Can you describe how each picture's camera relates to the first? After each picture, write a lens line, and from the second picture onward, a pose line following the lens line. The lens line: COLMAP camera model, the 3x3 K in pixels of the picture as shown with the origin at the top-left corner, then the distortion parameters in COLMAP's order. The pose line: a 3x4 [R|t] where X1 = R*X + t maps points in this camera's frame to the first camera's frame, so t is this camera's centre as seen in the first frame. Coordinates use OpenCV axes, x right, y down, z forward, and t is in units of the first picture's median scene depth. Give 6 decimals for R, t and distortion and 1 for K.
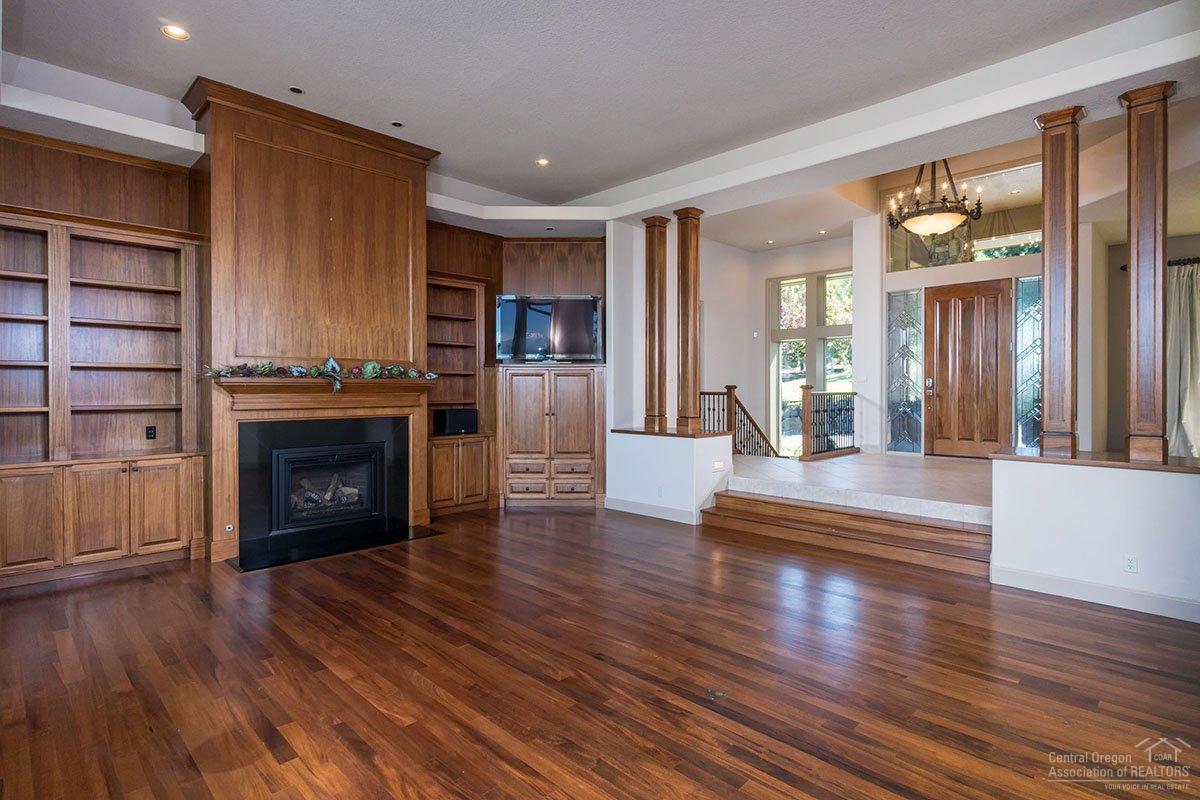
lens RADIAL K [[604.0, 0, 598.9], [0, 604.0, 396.9], [0, 0, 1]] dist [-0.004289, -0.000749]
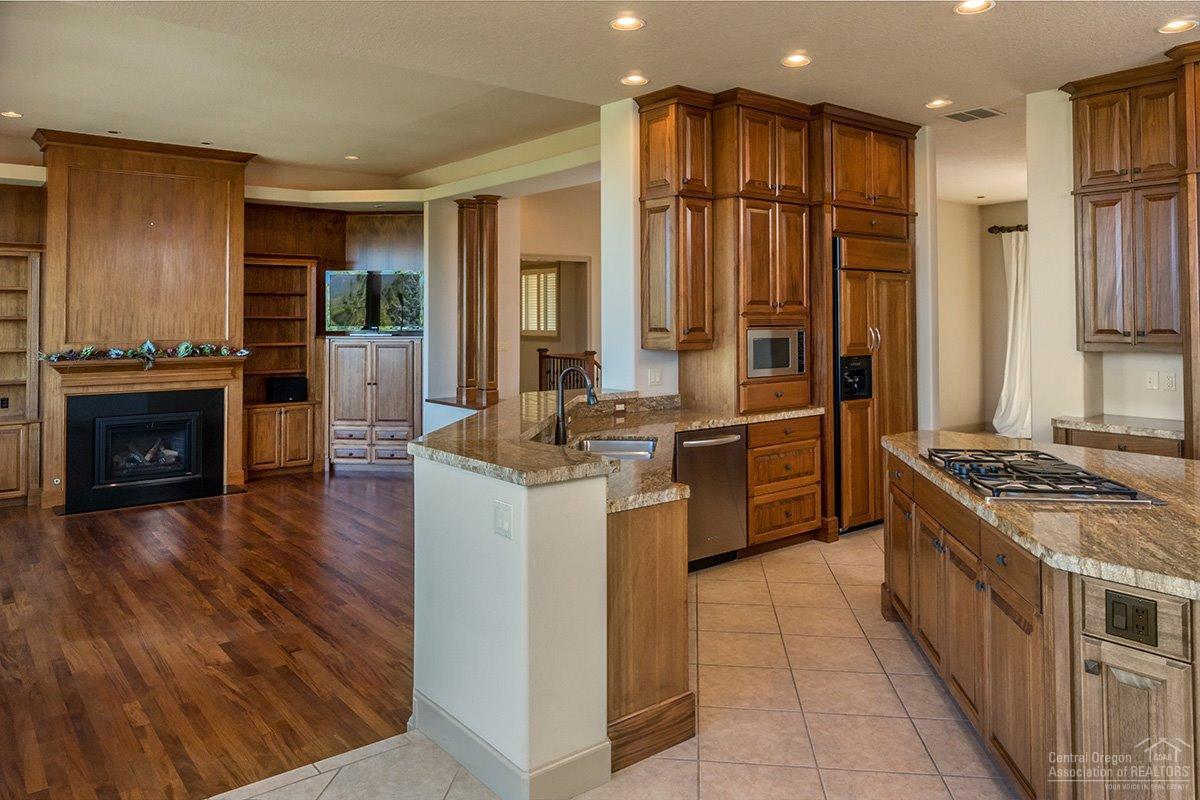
lens RADIAL K [[839.2, 0, 599.4], [0, 839.2, 305.7], [0, 0, 1]] dist [0.003170, 0.000045]
pose [[0.993110, -0.000849, -0.117185, 0.516283], [-0.002060, 0.999693, -0.024702, -0.076878], [0.117170, 0.024773, 0.992803, -0.442050]]
